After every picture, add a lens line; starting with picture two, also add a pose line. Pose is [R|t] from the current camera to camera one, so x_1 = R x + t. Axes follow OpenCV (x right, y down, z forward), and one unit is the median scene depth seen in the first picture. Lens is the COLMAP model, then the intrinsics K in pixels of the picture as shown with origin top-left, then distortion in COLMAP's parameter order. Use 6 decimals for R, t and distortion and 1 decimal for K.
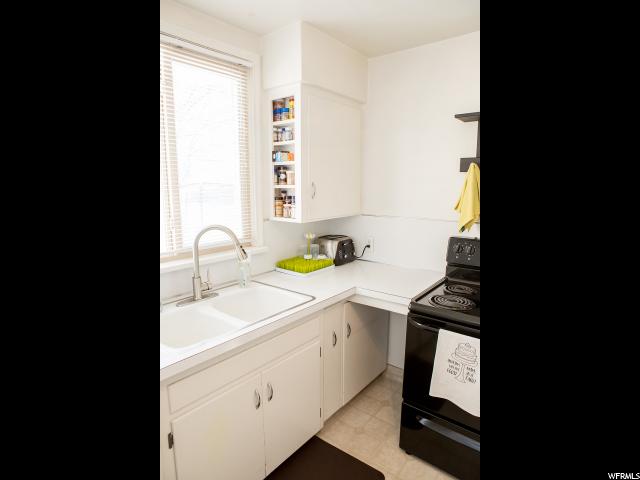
lens RADIAL K [[340.9, 0, 320.0], [0, 340.9, 240.0], [0, 0, 1]] dist [-0.073561, 0.000053]
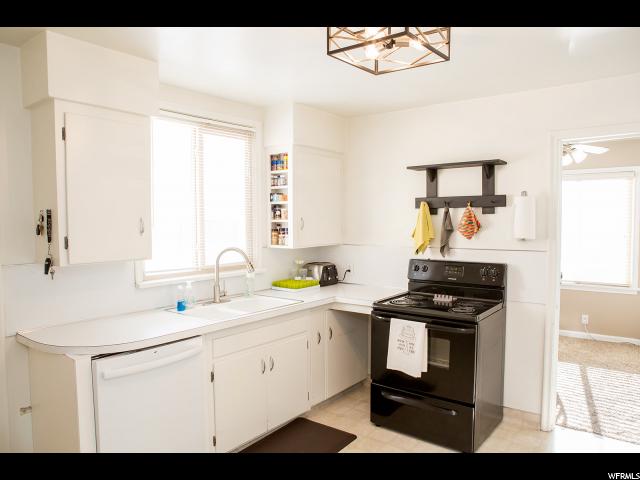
lens RADIAL K [[442.9, 0, 320.0], [0, 442.9, 240.0], [0, 0, 1]] dist [-0.118403, 0.079561]
pose [[0.999813, -0.004807, 0.018716, 0.015799], [0.007041, 0.992601, -0.121215, 0.118485], [-0.017995, 0.121324, 0.992450, -0.650896]]
